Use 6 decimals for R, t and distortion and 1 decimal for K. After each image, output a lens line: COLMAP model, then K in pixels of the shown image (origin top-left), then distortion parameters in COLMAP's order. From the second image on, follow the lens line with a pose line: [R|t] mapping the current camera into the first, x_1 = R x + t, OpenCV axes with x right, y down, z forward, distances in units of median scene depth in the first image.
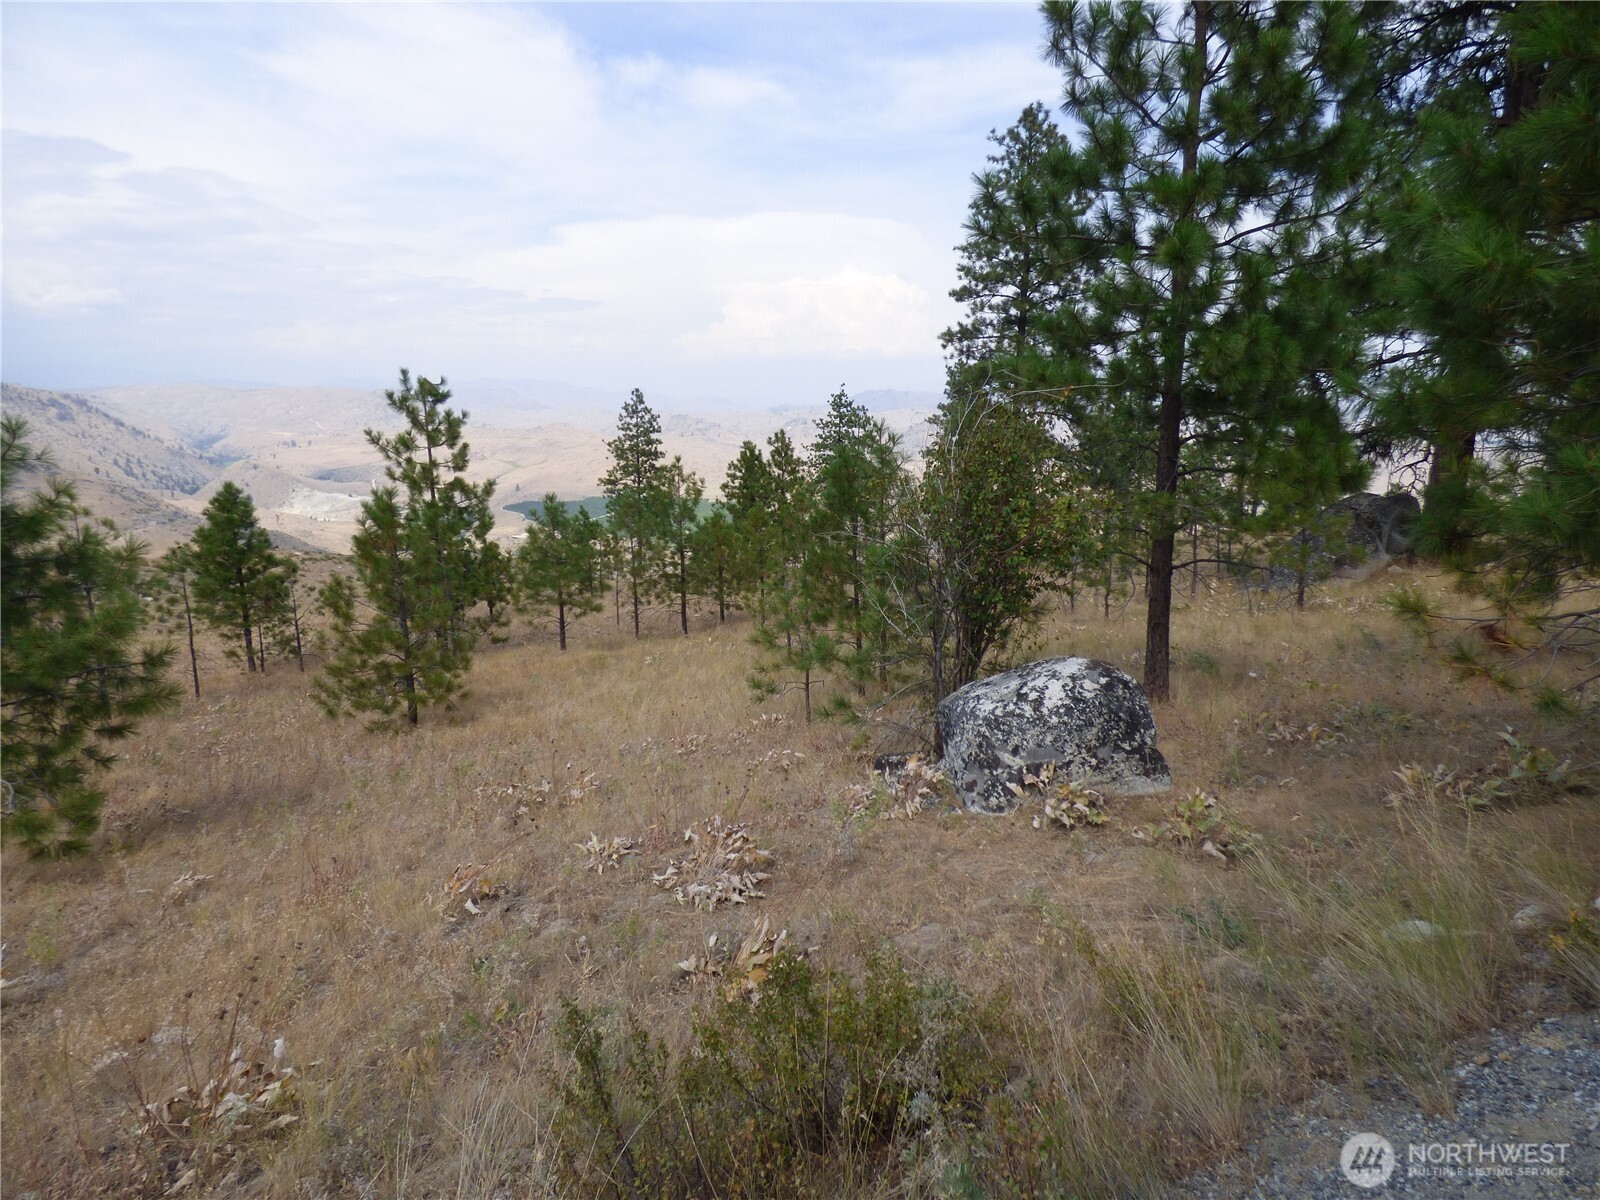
lens RADIAL K [[962.4, 0, 806.0], [0, 962.4, 580.3], [0, 0, 1]] dist [0.021214, -0.027648]
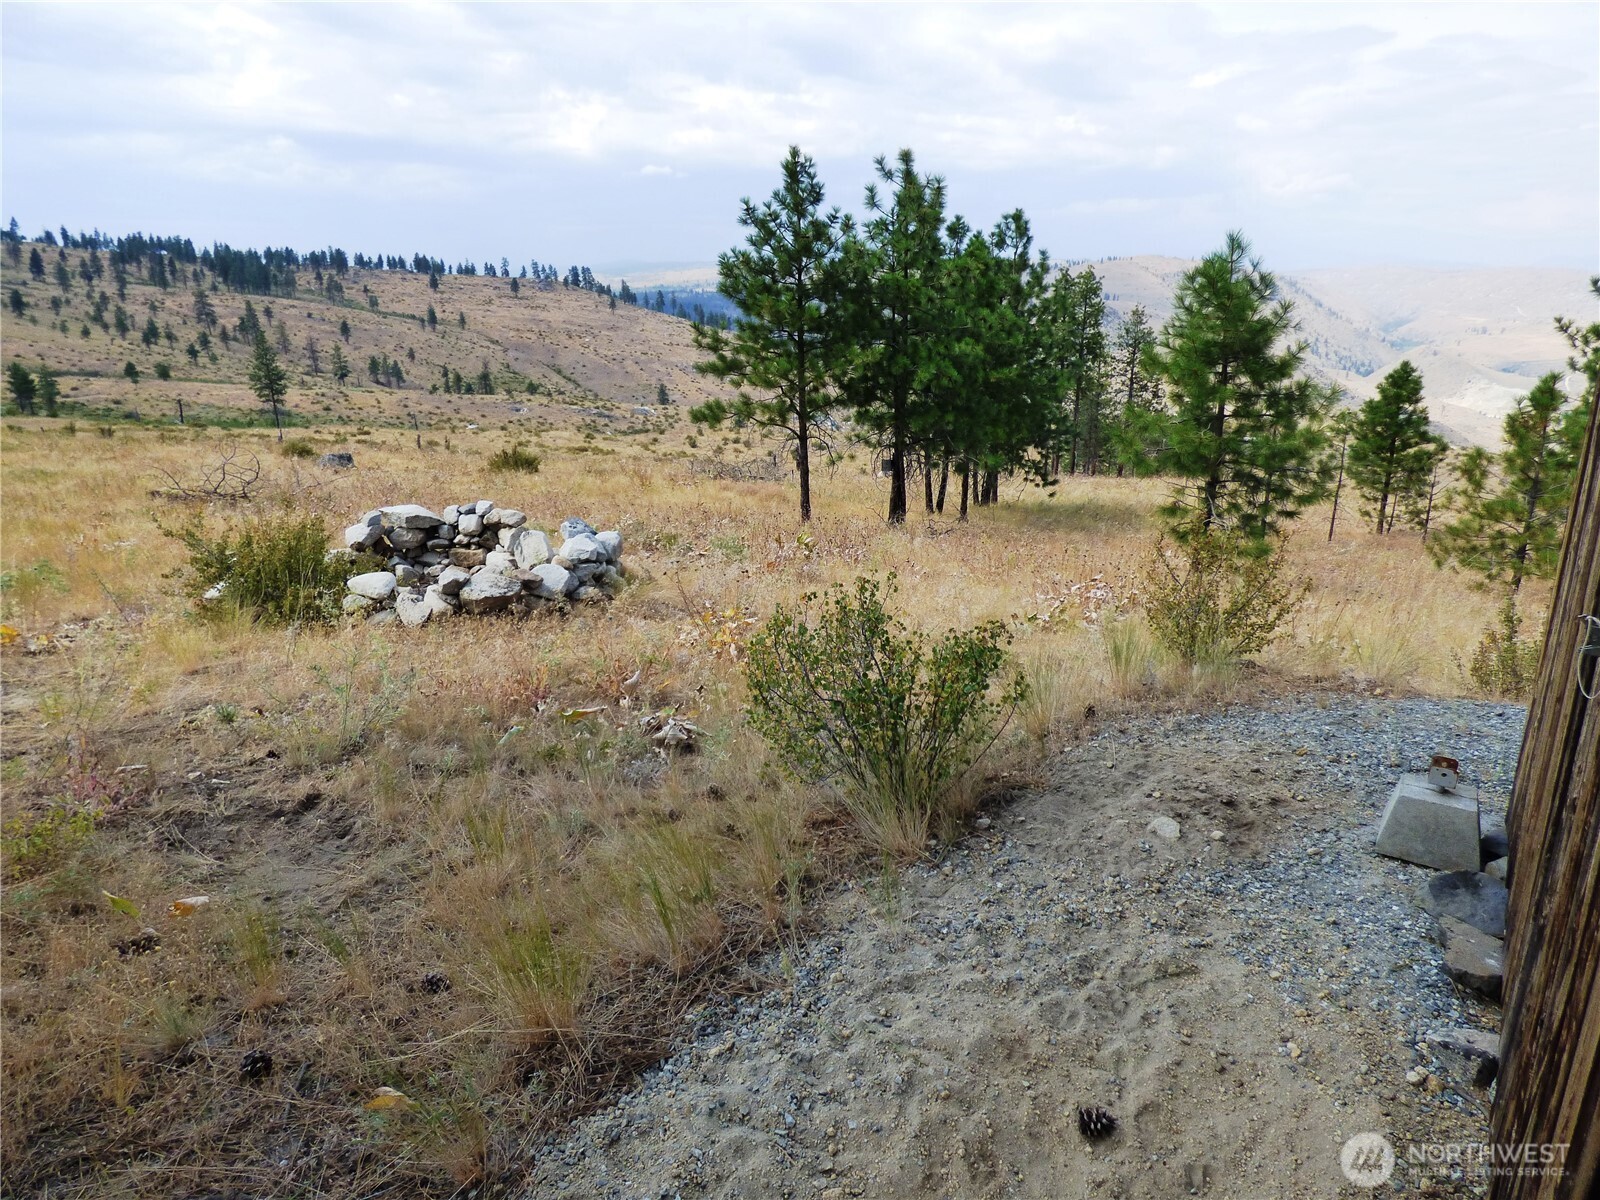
lens RADIAL K [[962.4, 0, 806.0], [0, 962.4, 580.3], [0, 0, 1]] dist [0.021214, -0.027648]
pose [[0.469237, 0.259891, -0.843963, 0.079656], [-0.161072, 0.964868, 0.207568, 0.022004], [0.868258, 0.038540, 0.494613, -0.136402]]
